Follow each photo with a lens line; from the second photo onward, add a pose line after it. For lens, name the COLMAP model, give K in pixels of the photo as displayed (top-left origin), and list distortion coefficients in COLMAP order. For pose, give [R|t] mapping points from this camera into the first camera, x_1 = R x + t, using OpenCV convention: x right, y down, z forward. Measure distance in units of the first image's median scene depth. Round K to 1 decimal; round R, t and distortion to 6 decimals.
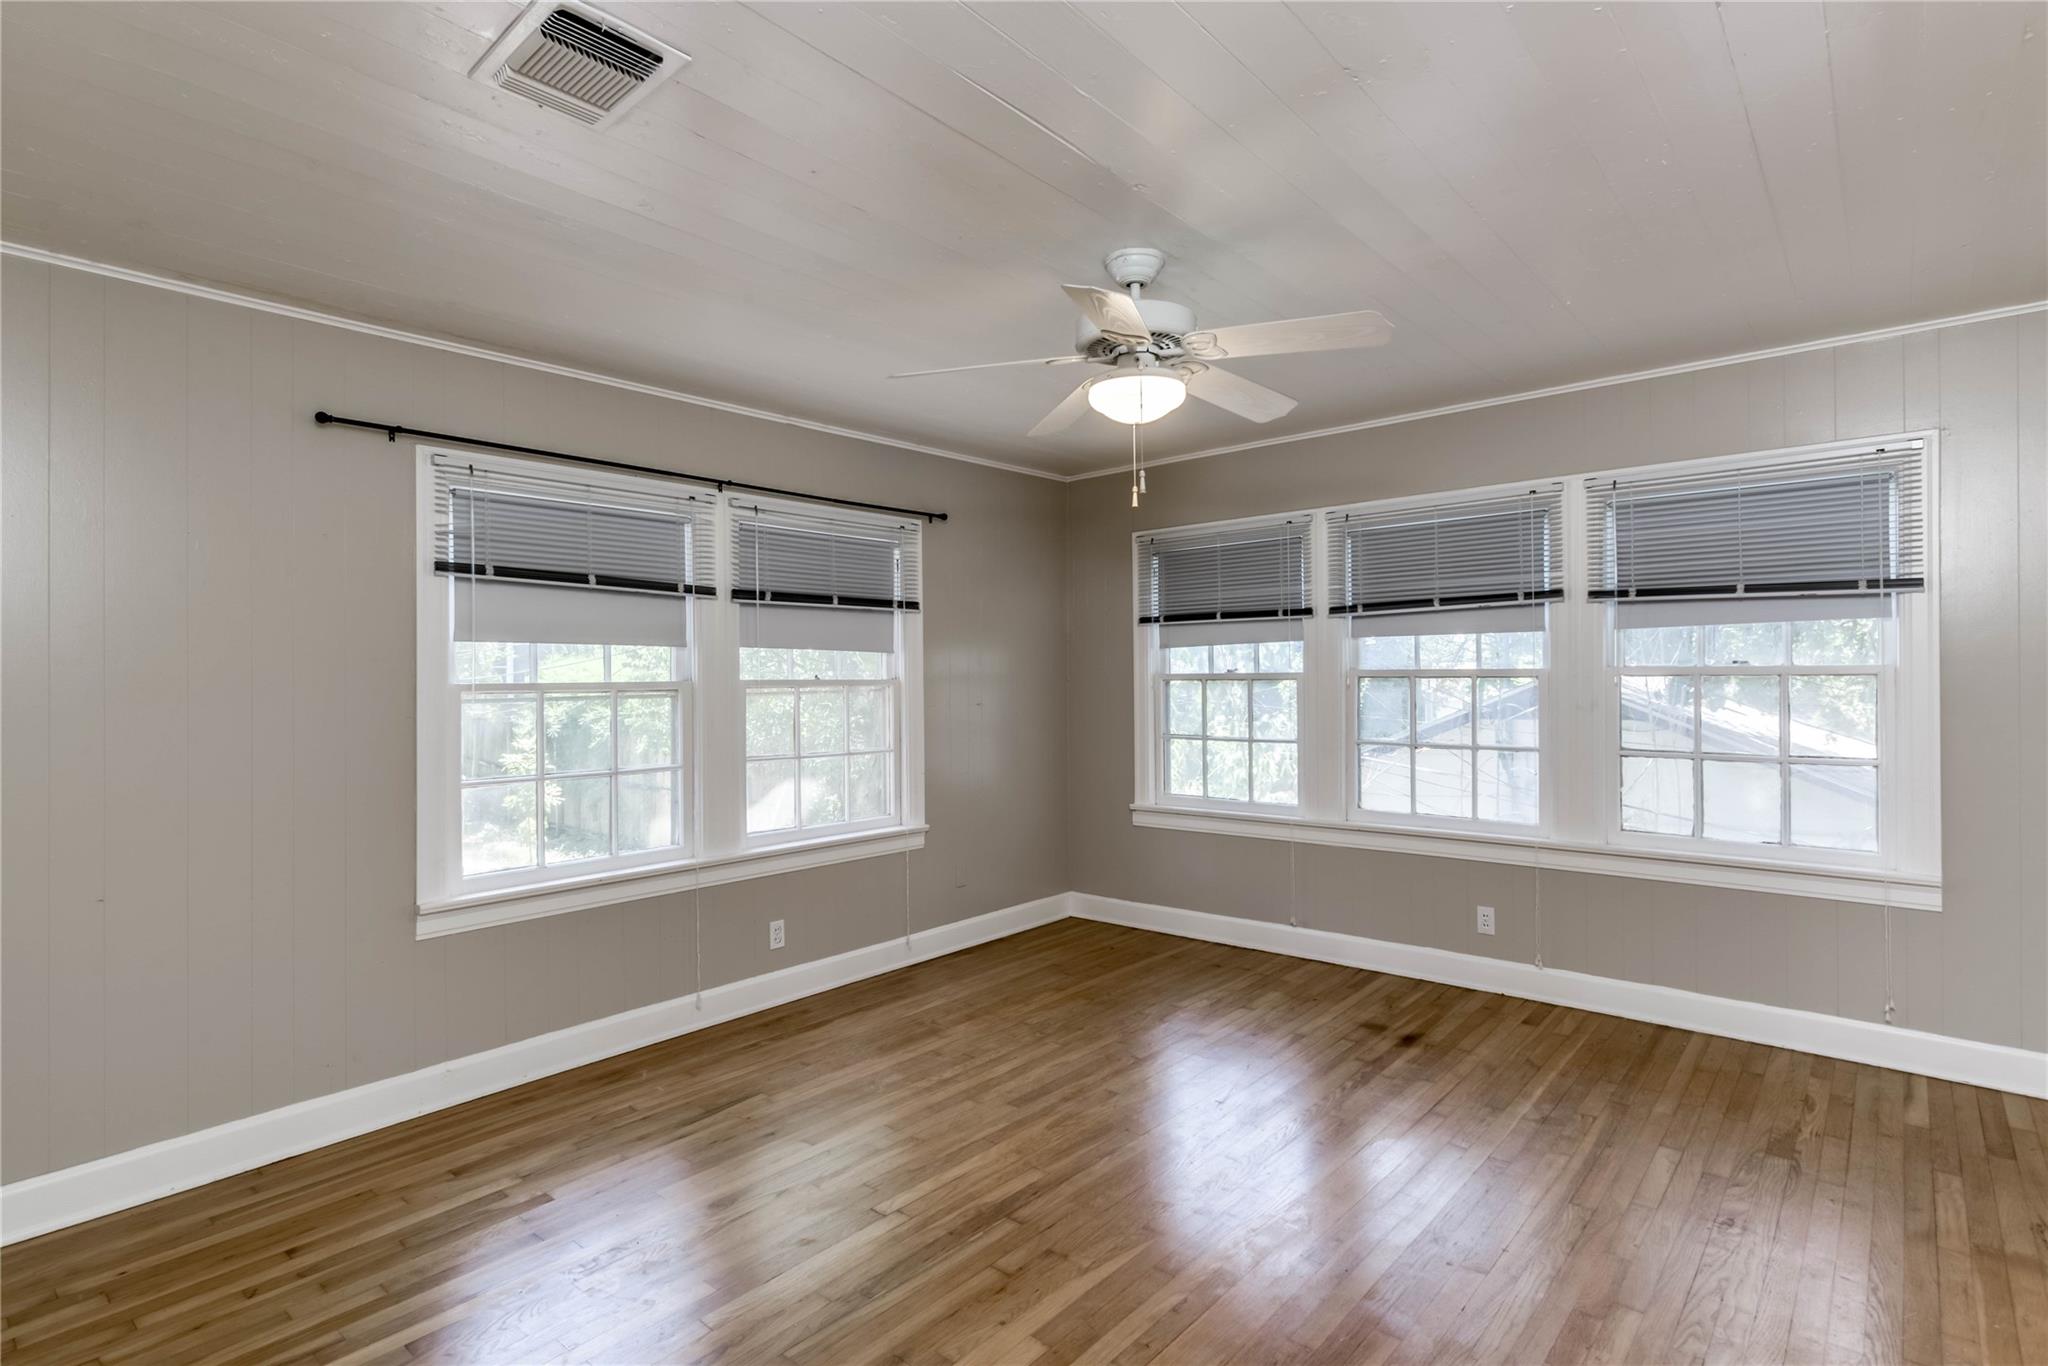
lens RADIAL K [[949.9, 0, 1017.2], [0, 949.9, 657.2], [0, 0, 1]] dist [-0.001934, -0.000838]
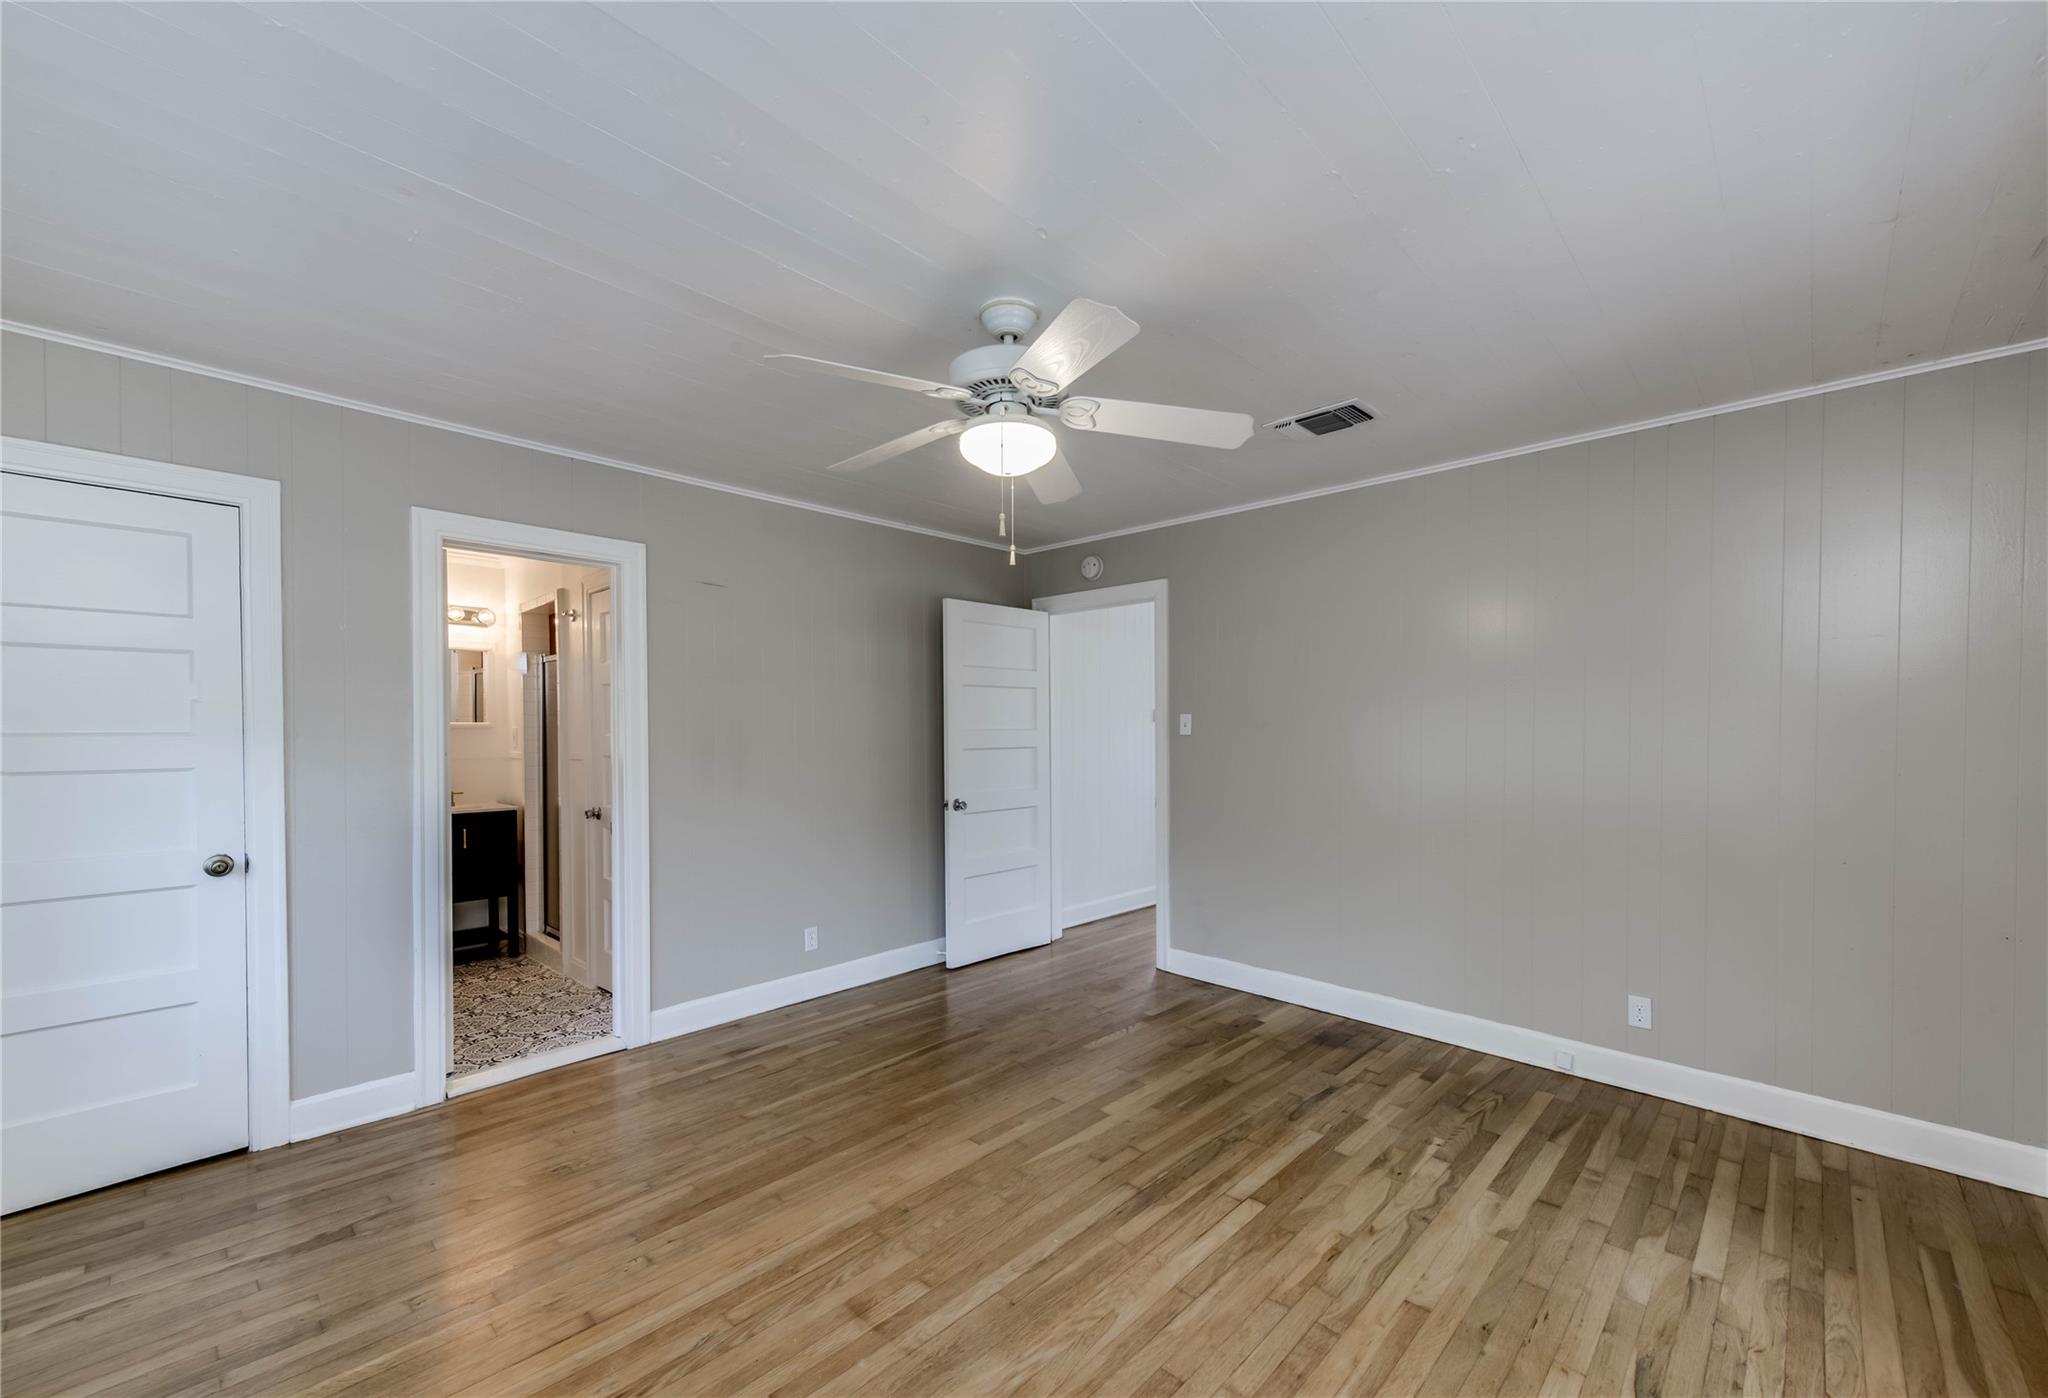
lens RADIAL K [[815.5, 0, 1026.1], [0, 815.5, 736.0], [0, 0, 1]] dist [0.000281, 0.000009]
pose [[-0.999665, 0.013725, 0.021945, 0.094566], [0.013449, 0.999829, -0.012655, 0.043066], [-0.022115, -0.012356, -0.999679, 1.896734]]
